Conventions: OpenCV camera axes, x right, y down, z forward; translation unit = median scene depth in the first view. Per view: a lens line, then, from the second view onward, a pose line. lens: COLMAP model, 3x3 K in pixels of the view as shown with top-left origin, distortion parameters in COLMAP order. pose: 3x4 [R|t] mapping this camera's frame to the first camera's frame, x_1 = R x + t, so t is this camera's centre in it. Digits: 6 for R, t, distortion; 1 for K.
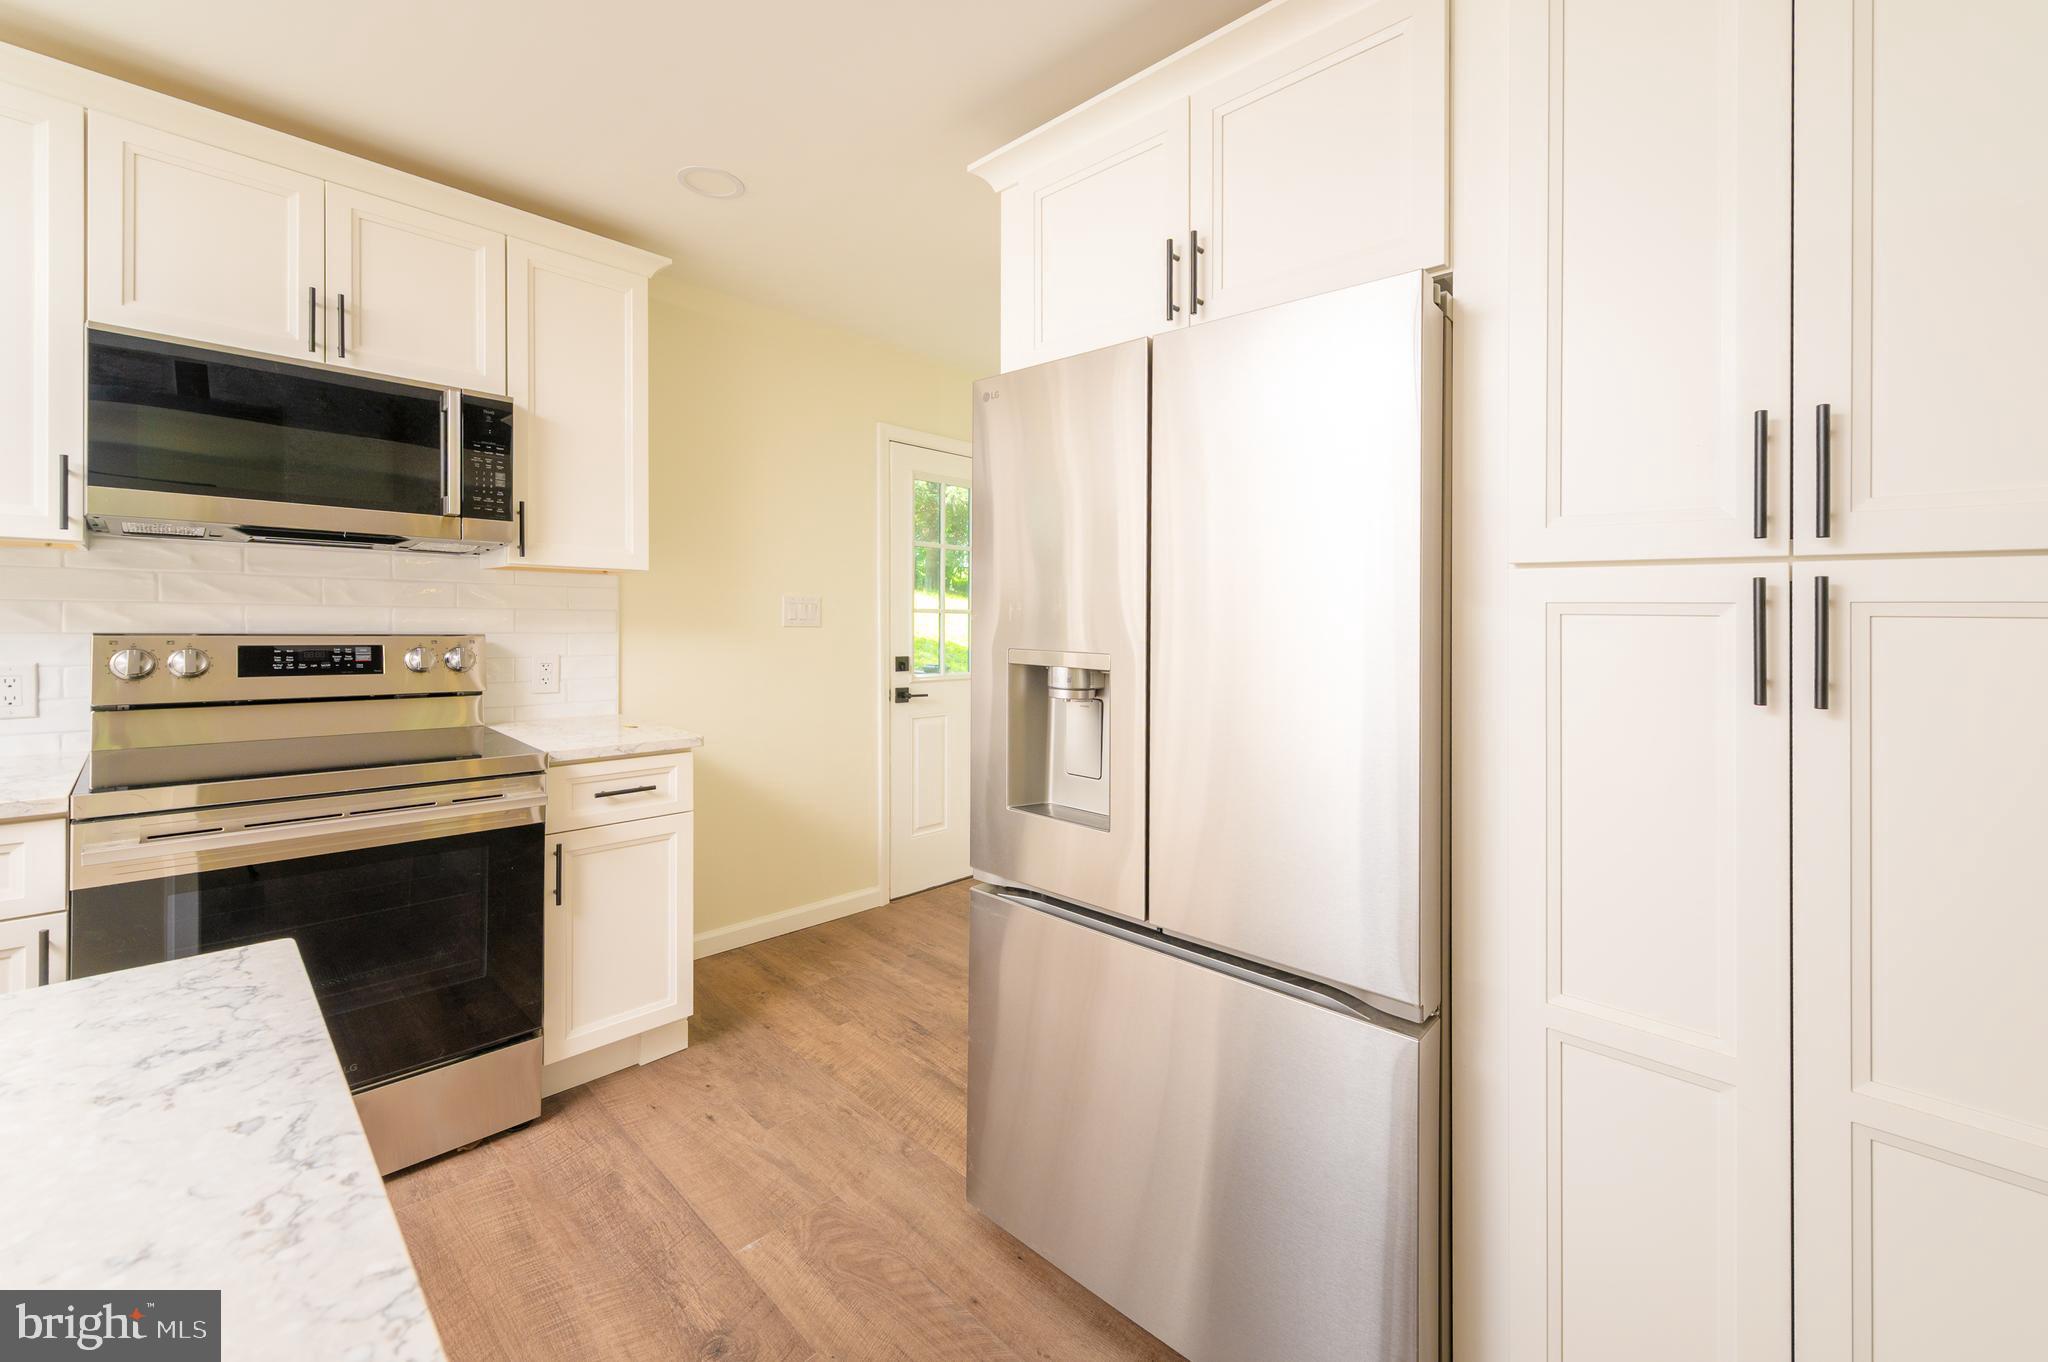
lens RADIAL K [[815.1, 0, 1031.4], [0, 815.1, 615.0], [0, 0, 1]] dist [0.005372, -0.002325]
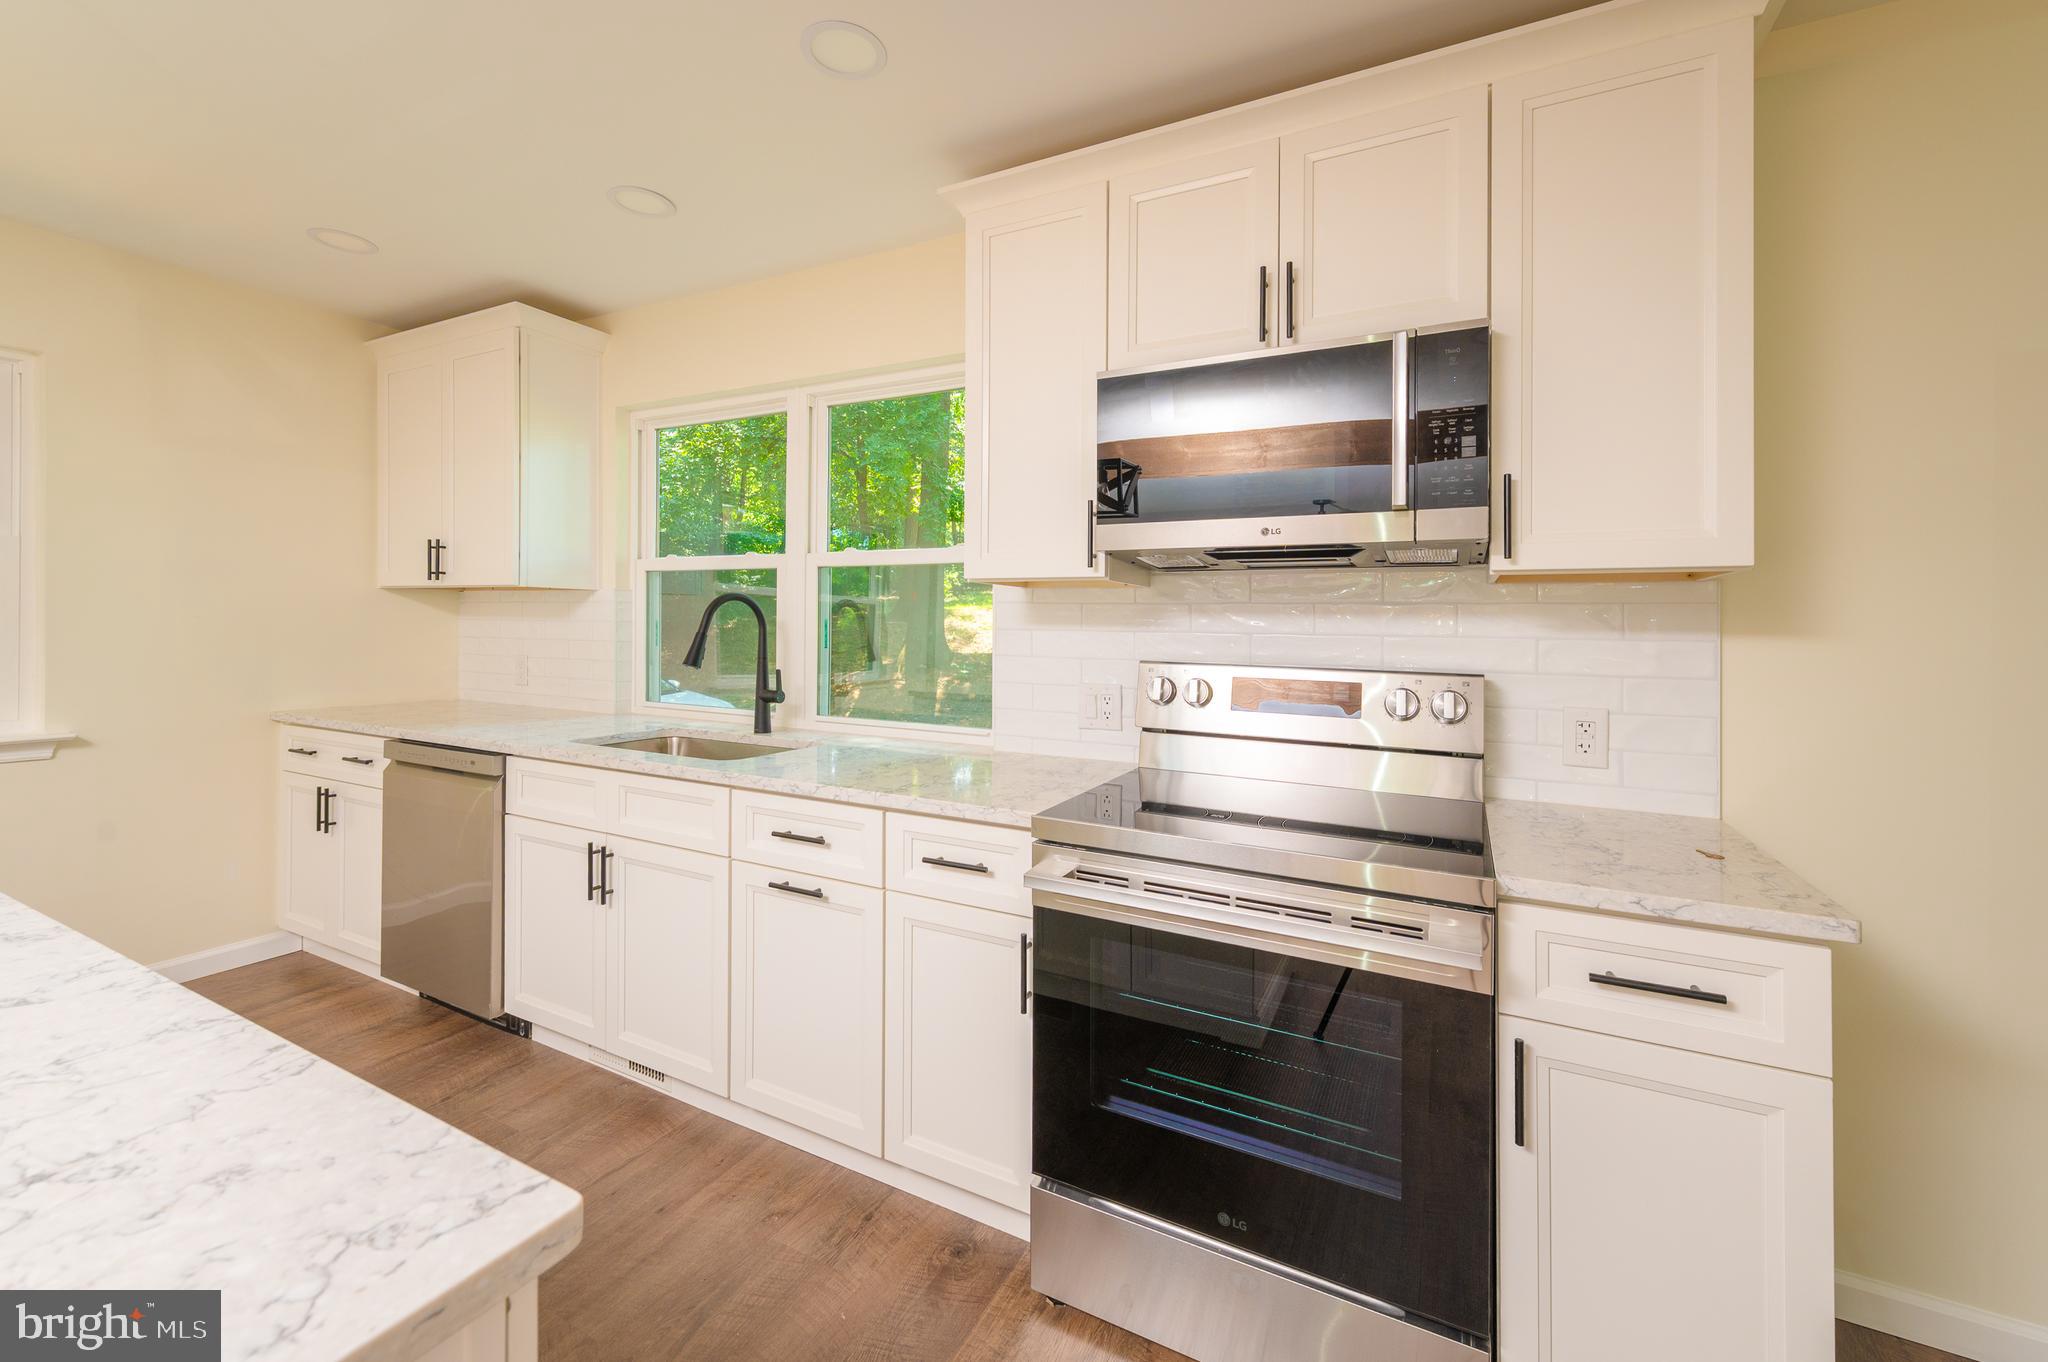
lens RADIAL K [[832.8, 0, 1051.6], [0, 832.8, 628.0], [0, 0, 1]] dist [0.000614, -0.000308]
pose [[0.281866, -0.010182, -0.959400, -0.098369], [-0.004601, 0.999918, -0.011964, -0.007047], [0.959443, 0.007787, 0.281796, 0.512133]]
